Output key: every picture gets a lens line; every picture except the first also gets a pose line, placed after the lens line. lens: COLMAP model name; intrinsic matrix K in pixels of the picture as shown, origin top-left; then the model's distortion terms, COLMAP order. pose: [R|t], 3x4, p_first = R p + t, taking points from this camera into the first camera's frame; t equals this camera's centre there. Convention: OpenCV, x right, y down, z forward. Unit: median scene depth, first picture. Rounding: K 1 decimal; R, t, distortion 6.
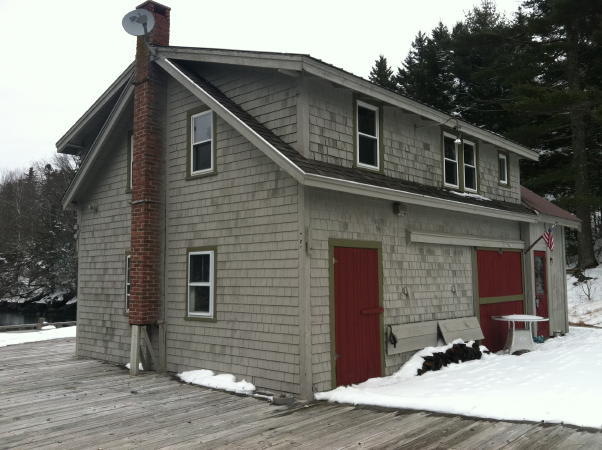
lens RADIAL K [[573.0, 0, 301.0], [0, 573.0, 225.0], [0, 0, 1]] dist [0.010284, -0.008262]
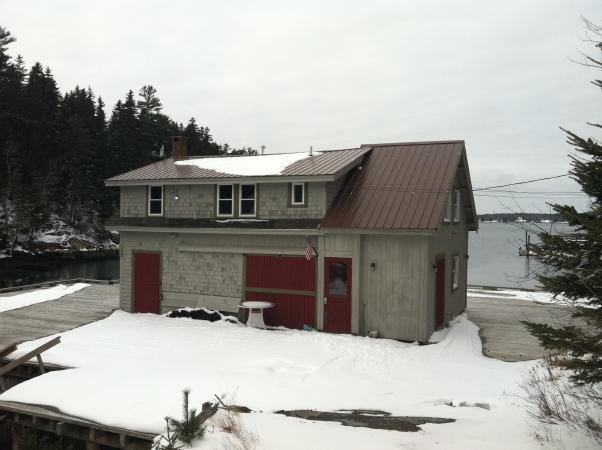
lens RADIAL K [[573.0, 0, 301.0], [0, 573.0, 225.0], [0, 0, 1]] dist [0.010284, -0.008262]
pose [[0.300379, 0.032498, -0.953266, 2.126746], [0.078275, 0.995208, 0.058592, -0.136945], [0.950603, -0.092217, 0.296396, 0.823839]]
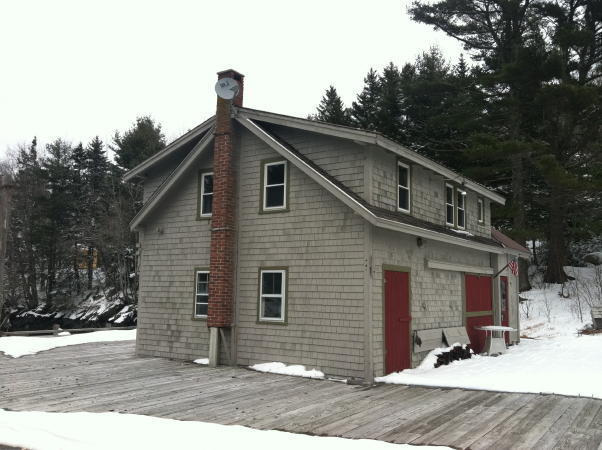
lens RADIAL K [[576.1, 0, 301.0], [0, 576.1, 225.0], [0, 0, 1]] dist [0.016410, -0.015056]
pose [[0.990820, 0.039361, 0.129332, -0.273148], [-0.035680, 0.998893, -0.030654, -0.017440], [-0.130395, 0.025758, 0.991127, -0.280484]]
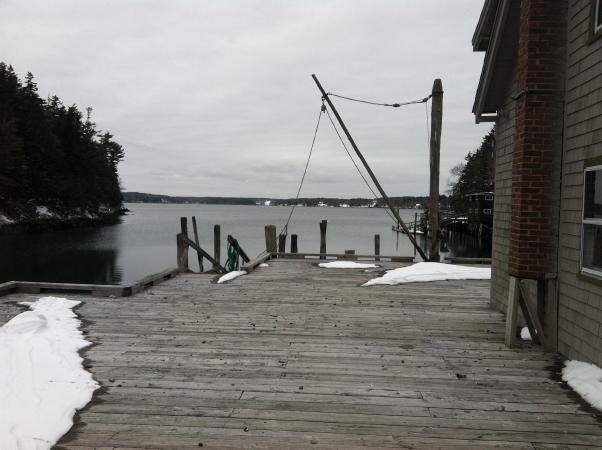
lens RADIAL K [[573.0, 0, 301.0], [0, 573.0, 225.0], [0, 0, 1]] dist [0.010284, -0.008262]
pose [[0.588299, 0.052628, -0.806929, 0.113178], [0.046121, 0.994072, 0.098459, 0.033833], [0.807327, -0.095140, 0.582384, 0.401073]]
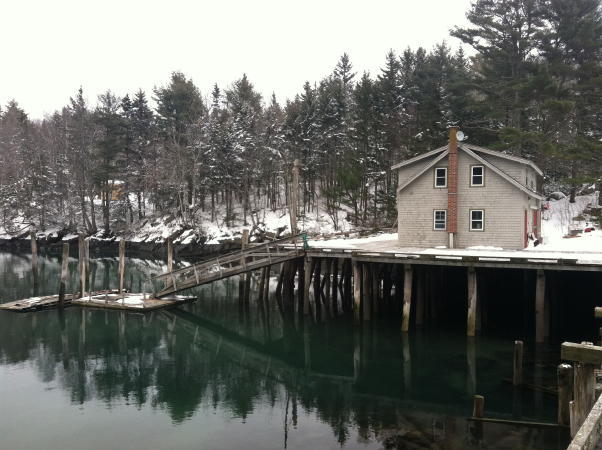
lens RADIAL K [[576.1, 0, 301.0], [0, 576.1, 225.0], [0, 0, 1]] dist [0.016410, -0.015056]
pose [[0.964200, 0.010389, 0.264972, -1.914352], [-0.036250, 0.995016, 0.092898, -0.131586], [-0.262686, -0.099177, 0.959771, -1.792950]]
